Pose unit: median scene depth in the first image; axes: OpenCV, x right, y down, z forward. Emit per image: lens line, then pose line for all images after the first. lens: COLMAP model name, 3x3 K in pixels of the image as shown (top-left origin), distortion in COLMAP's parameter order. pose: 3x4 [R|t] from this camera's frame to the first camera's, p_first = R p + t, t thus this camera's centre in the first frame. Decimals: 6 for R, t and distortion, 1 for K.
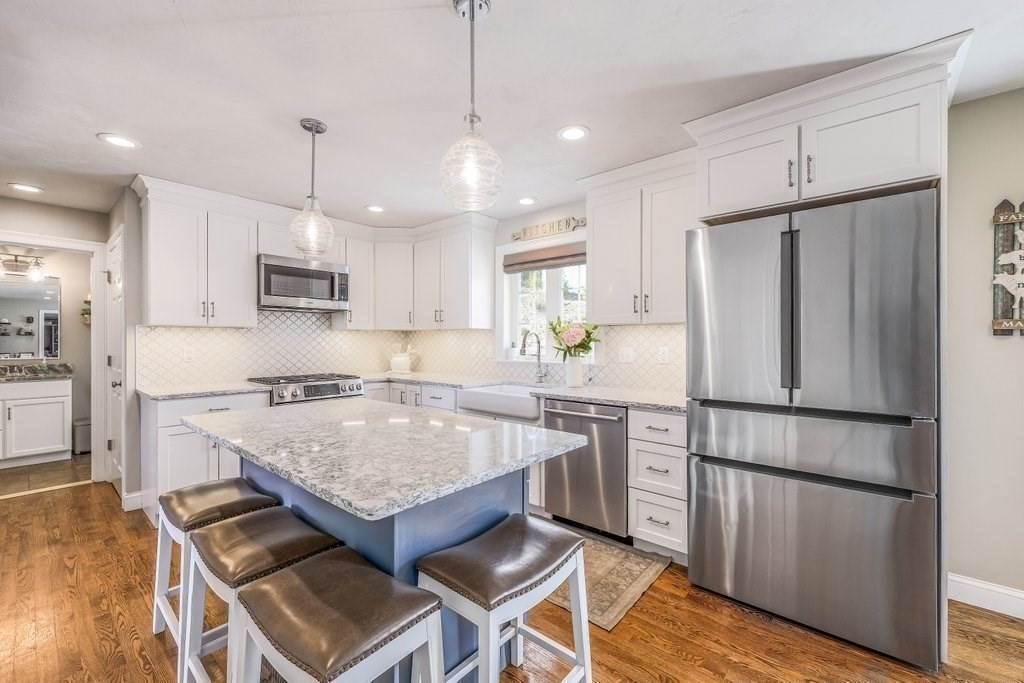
lens RADIAL K [[421.9, 0, 514.8], [0, 421.9, 339.9], [0, 0, 1]] dist [0.001995, 0.000100]
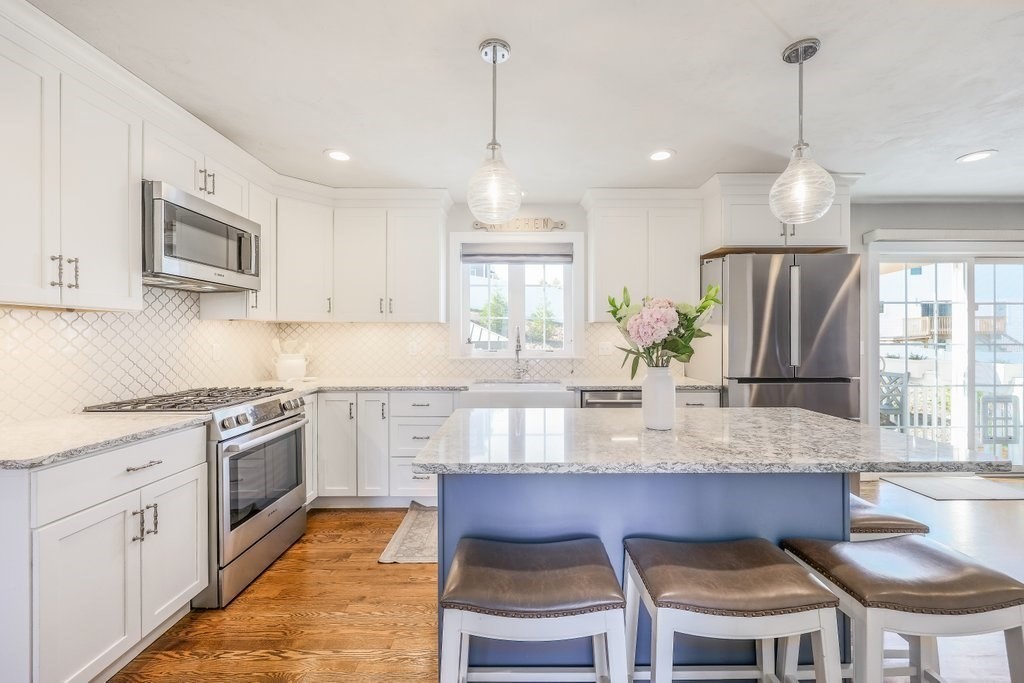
lens RADIAL K [[421.9, 0, 513.3], [0, 421.9, 335.8], [0, 0, 1]] dist [0.001995, 0.000100]
pose [[0.755559, 0.000164, 0.655080, -0.551449], [0.000045, 1.000000, -0.000302, 0.001534], [-0.655080, 0.000258, 0.755559, 0.237081]]
